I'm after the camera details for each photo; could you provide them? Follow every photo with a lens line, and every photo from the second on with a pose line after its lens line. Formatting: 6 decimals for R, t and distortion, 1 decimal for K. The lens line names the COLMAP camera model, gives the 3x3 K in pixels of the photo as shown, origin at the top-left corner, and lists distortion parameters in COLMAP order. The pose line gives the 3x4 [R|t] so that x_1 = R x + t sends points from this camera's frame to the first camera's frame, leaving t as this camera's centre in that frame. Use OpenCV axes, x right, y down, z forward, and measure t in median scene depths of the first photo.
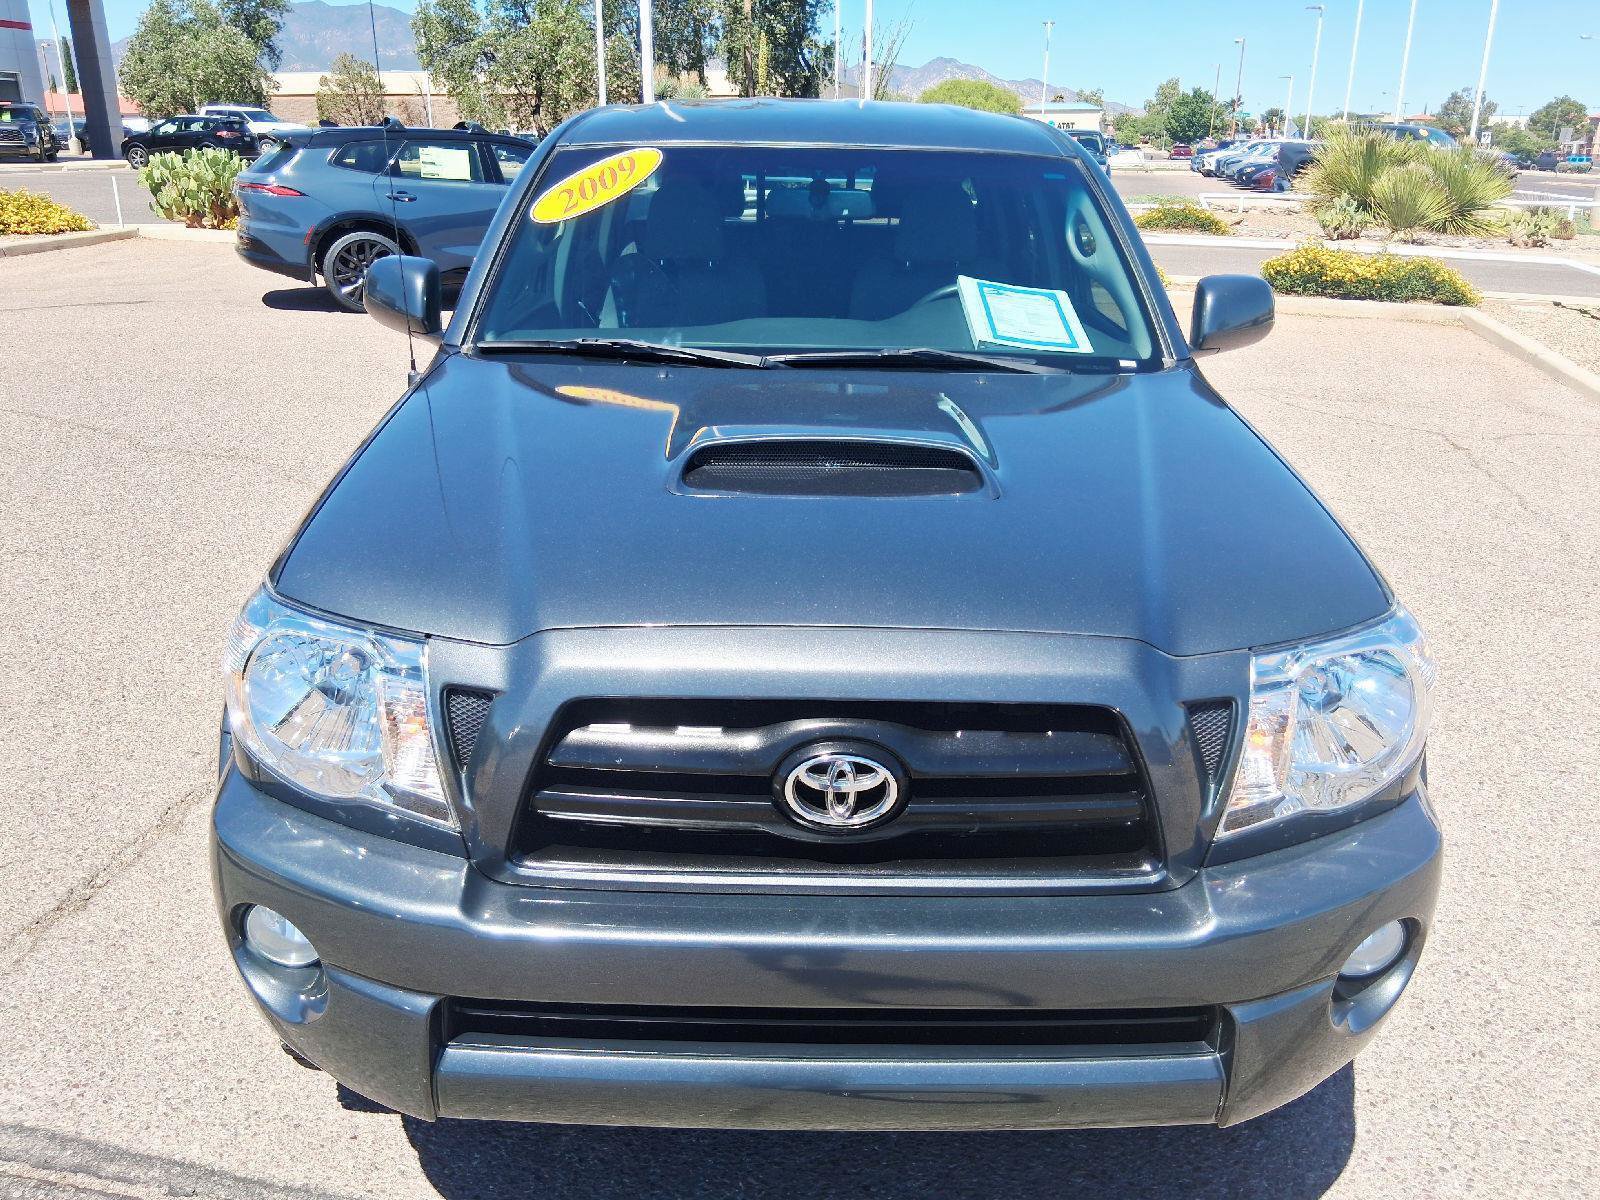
lens RADIAL K [[1312.5, 0, 813.6], [0, 1312.5, 598.8], [0, 0, 1]] dist [-0.010825, -0.006183]
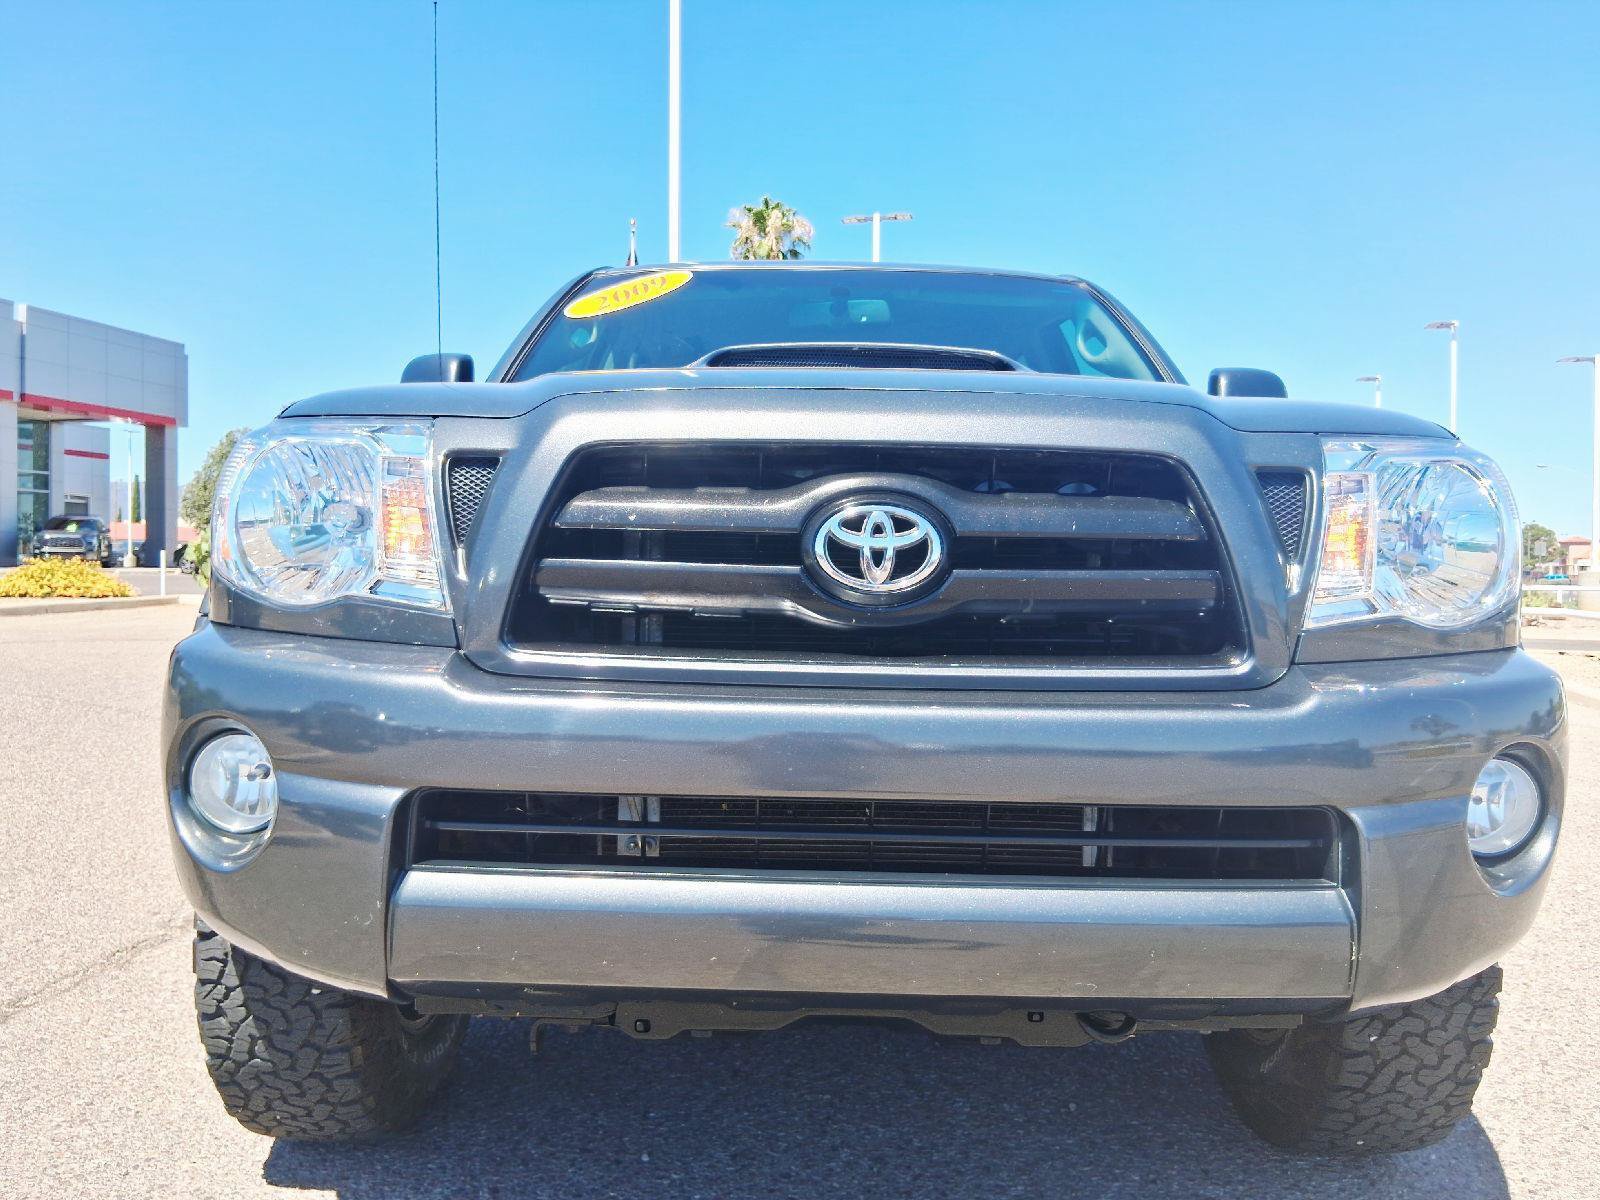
lens RADIAL K [[1310.8, 0, 800.0], [0, 1310.8, 600.0], [0, 0, 1]] dist [-0.003920, -0.016094]
pose [[0.999858, -0.003229, -0.016553, -0.017218], [-0.002585, 0.940559, -0.339620, 0.465879], [0.016666, 0.339614, 0.940417, 0.162361]]
